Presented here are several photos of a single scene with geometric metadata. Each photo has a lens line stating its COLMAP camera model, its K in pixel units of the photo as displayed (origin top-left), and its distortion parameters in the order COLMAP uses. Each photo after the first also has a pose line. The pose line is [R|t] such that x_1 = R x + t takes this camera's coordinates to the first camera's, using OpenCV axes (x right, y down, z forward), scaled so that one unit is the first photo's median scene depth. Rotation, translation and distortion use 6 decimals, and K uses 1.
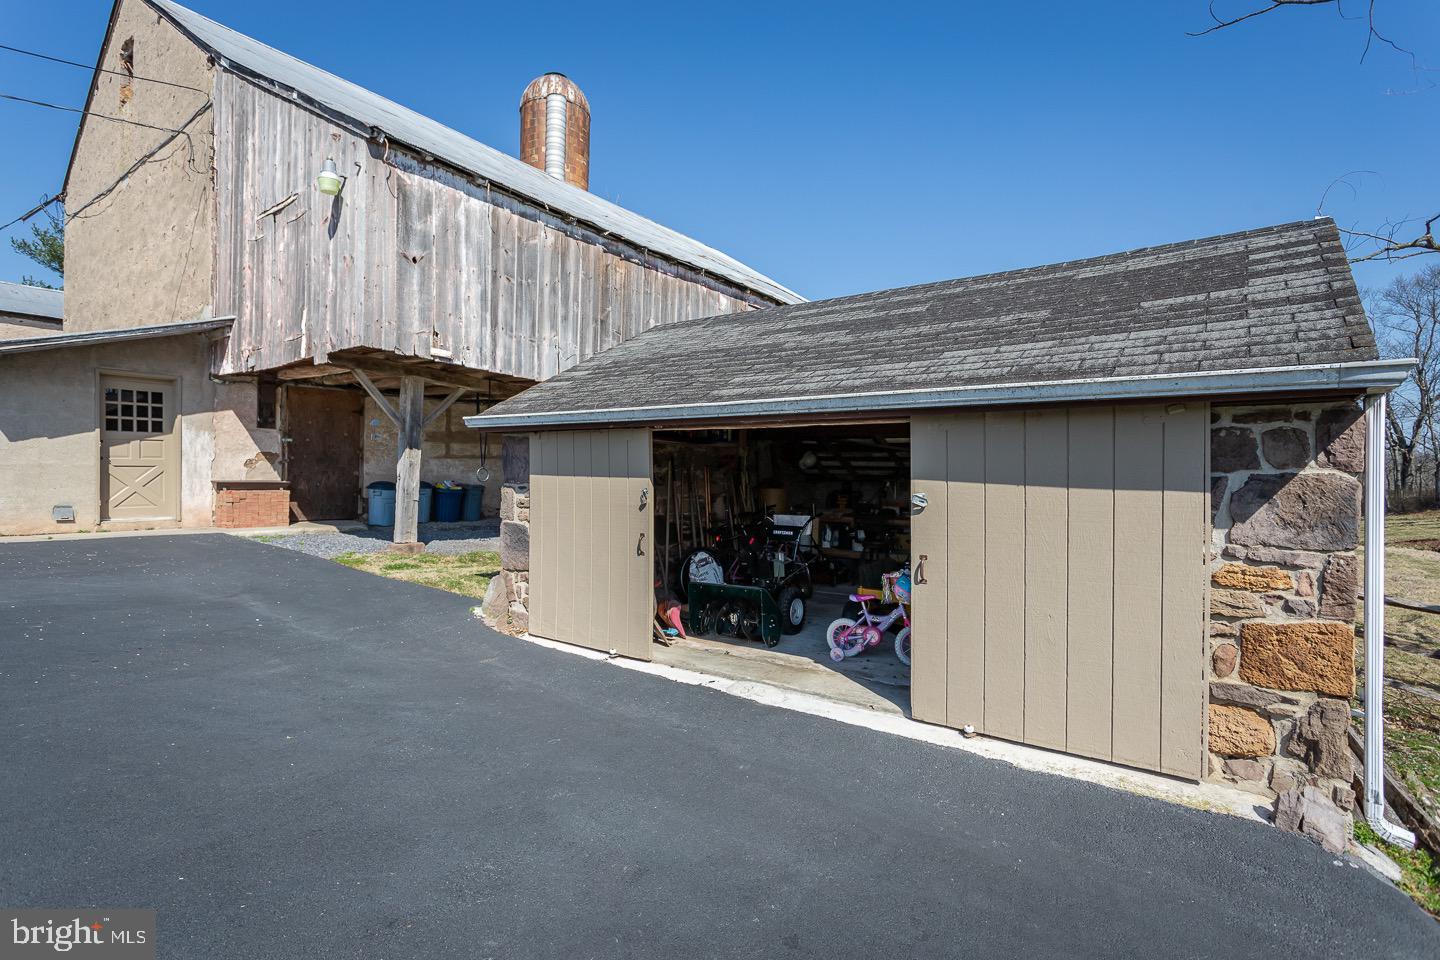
lens RADIAL K [[732.0, 0, 724.7], [0, 732.0, 470.9], [0, 0, 1]] dist [-0.011833, 0.006191]
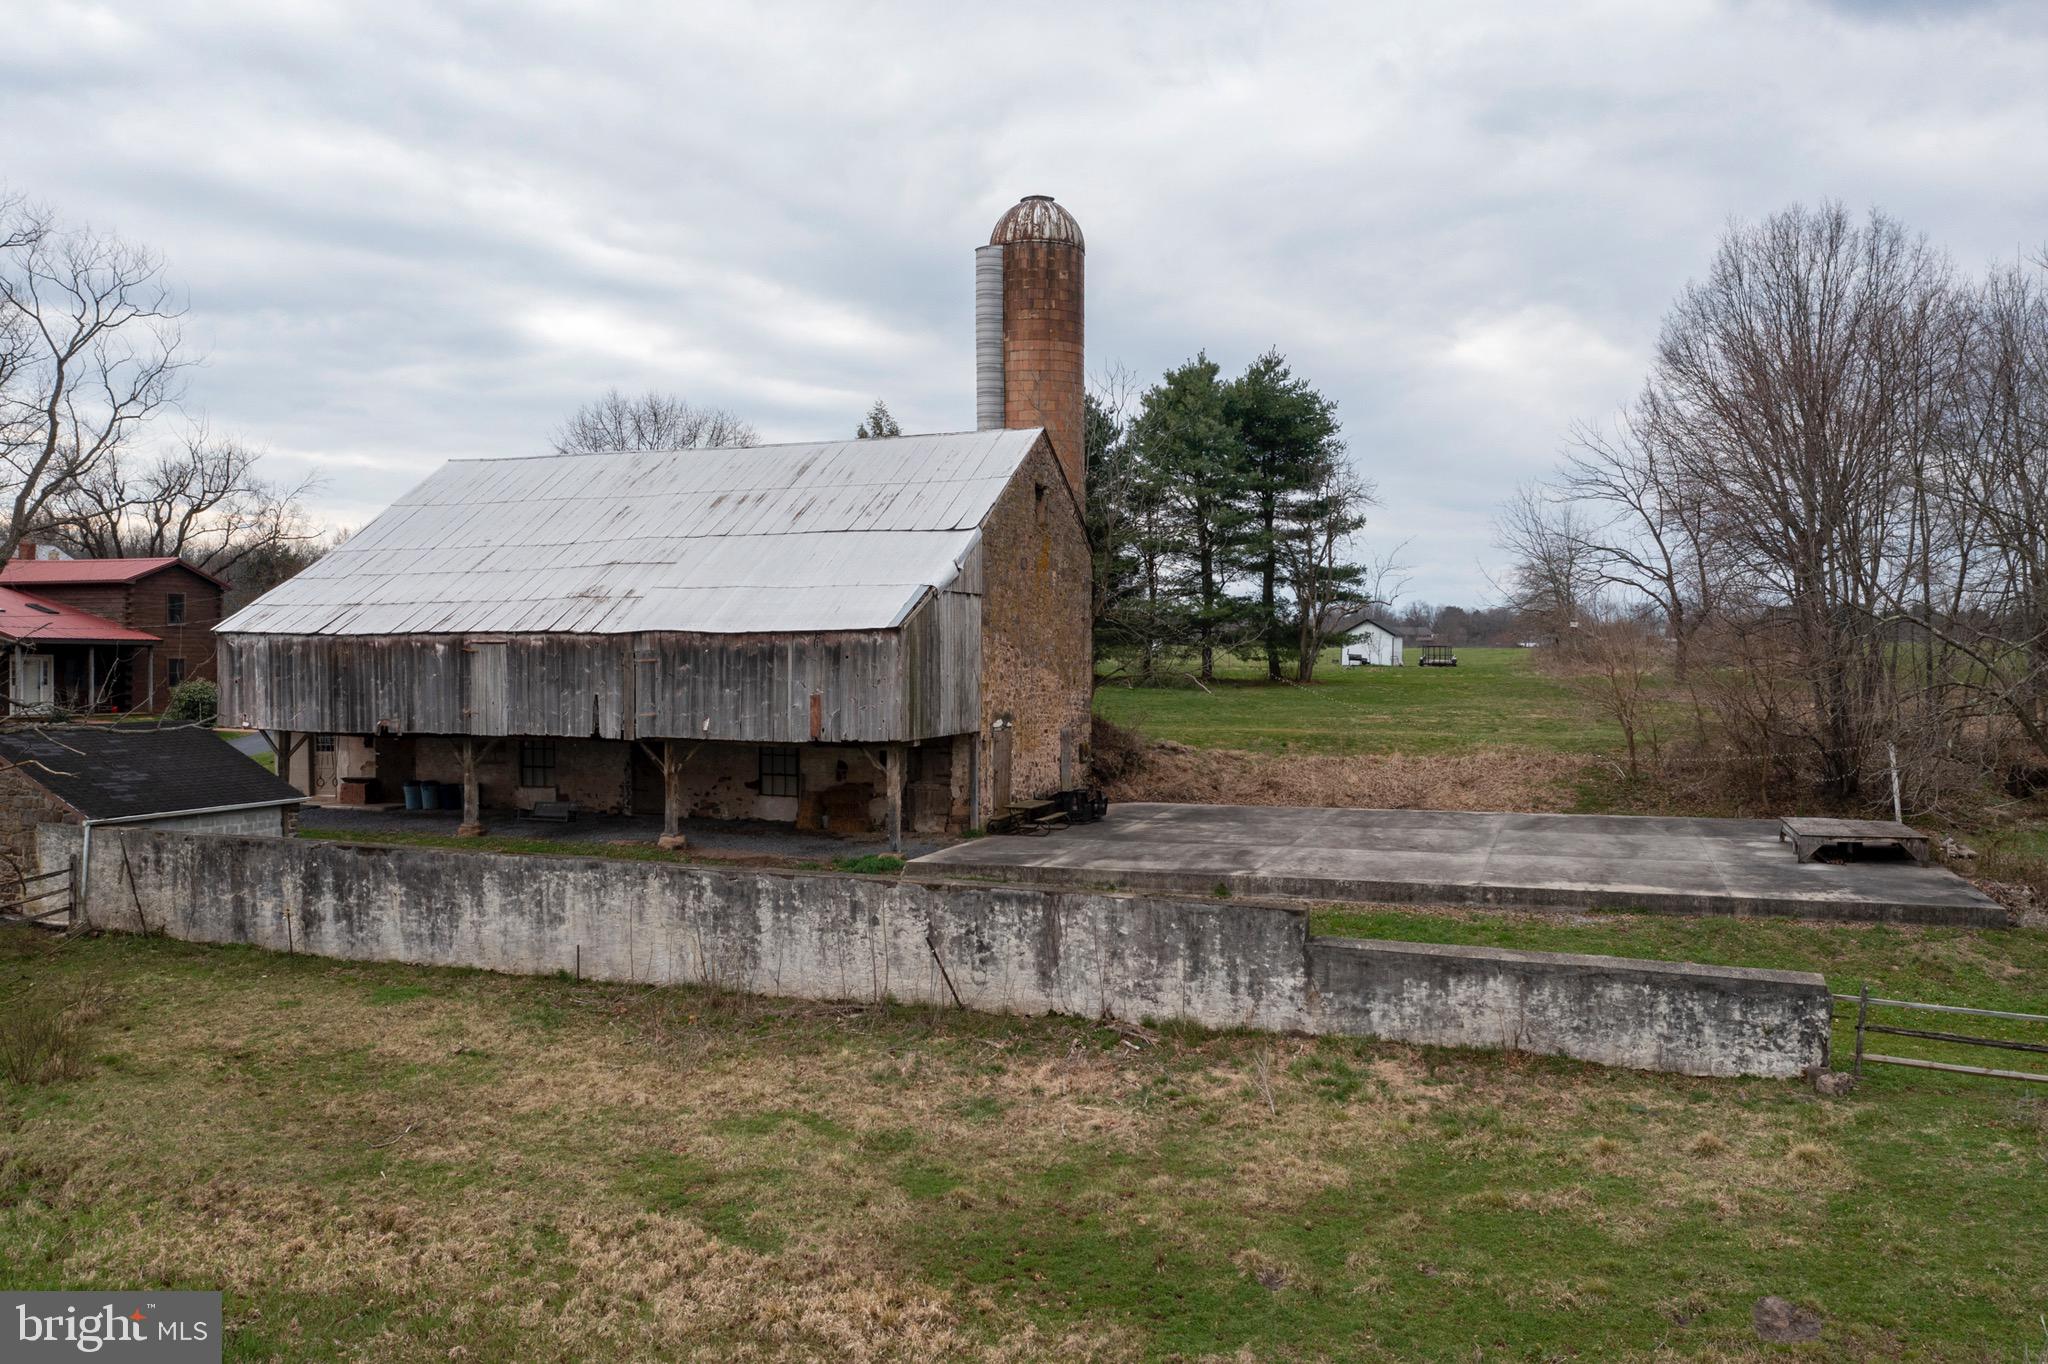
lens RADIAL K [[1656.6, 0, 1016.4], [0, 1656.6, 682.1], [0, 0, 1]] dist [-0.000996, -0.004477]
pose [[0.253829, 0.000632, -0.967249, 3.961864], [0.002904, 0.999995, 0.001415, -0.237394], [0.967245, -0.003169, 0.253825, 1.629711]]
